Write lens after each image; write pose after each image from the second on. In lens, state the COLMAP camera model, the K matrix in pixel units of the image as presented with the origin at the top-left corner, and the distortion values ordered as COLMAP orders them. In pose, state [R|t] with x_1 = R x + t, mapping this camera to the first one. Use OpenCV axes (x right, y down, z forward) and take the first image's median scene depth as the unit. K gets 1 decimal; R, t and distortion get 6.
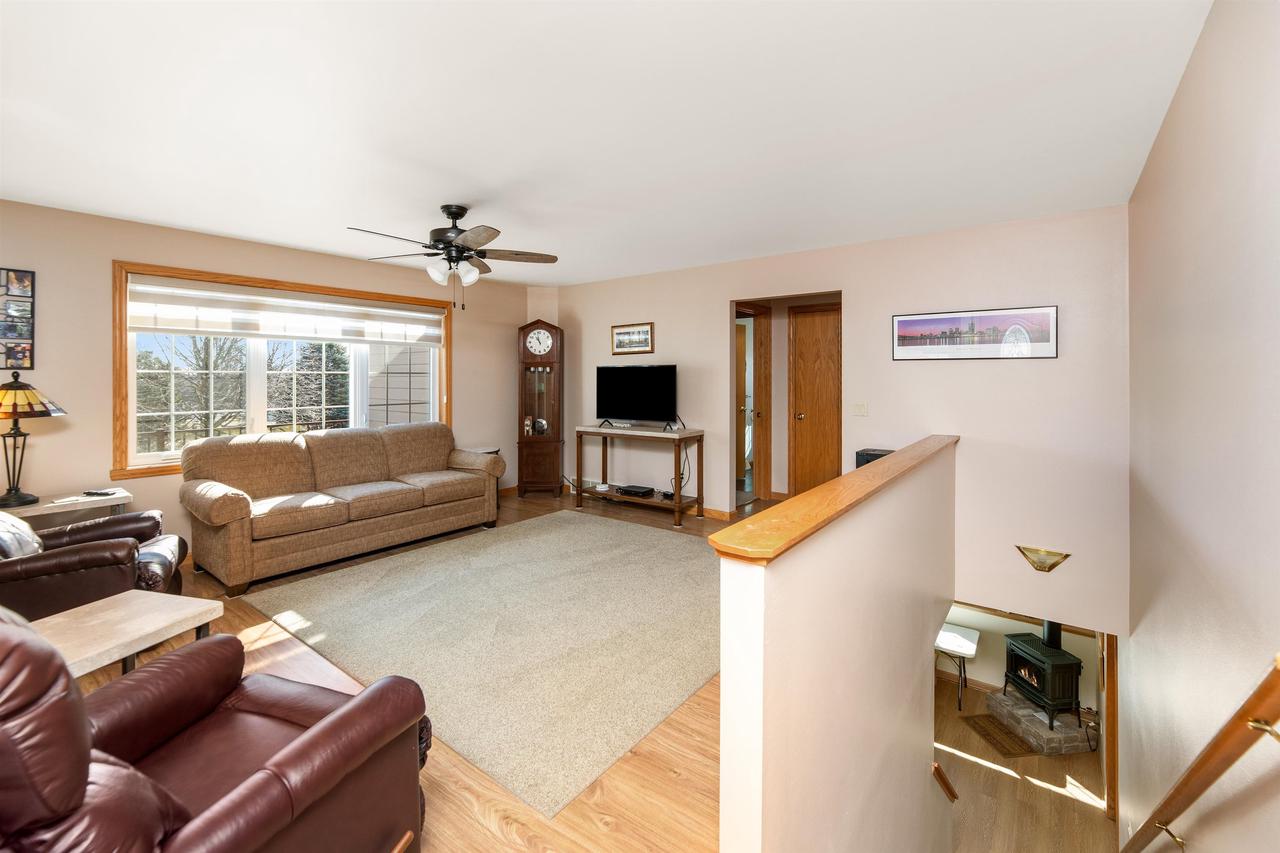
lens RADIAL K [[535.1, 0, 644.8], [0, 535.1, 386.6], [0, 0, 1]] dist [-0.000235, -0.000034]
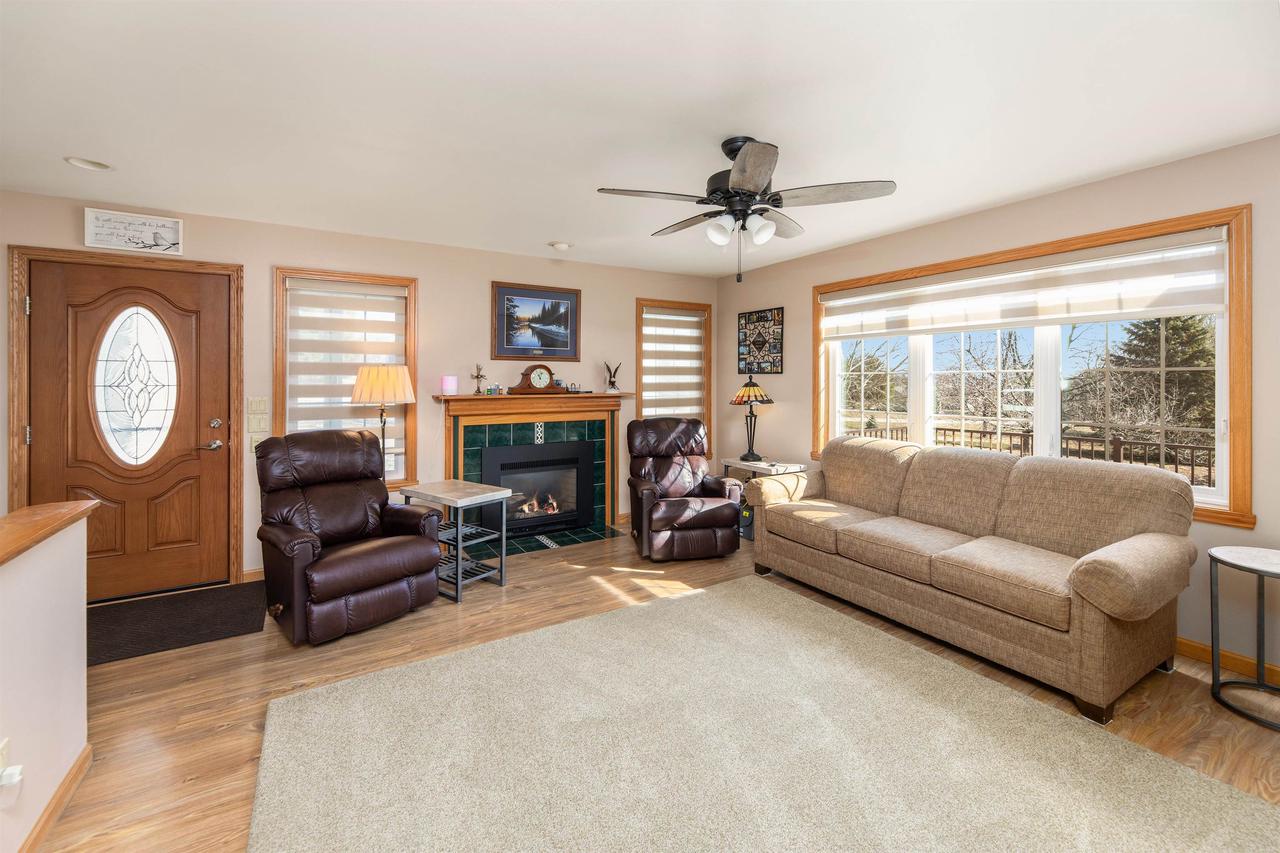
lens RADIAL K [[535.1, 0, 644.8], [0, 535.1, 386.6], [0, 0, 1]] dist [-0.000235, -0.000034]
pose [[-0.355857, 0.015456, -0.934412, 0.364945], [-0.013087, 0.999683, 0.021520, -0.021911], [0.934449, 0.019887, -0.355542, 1.152249]]
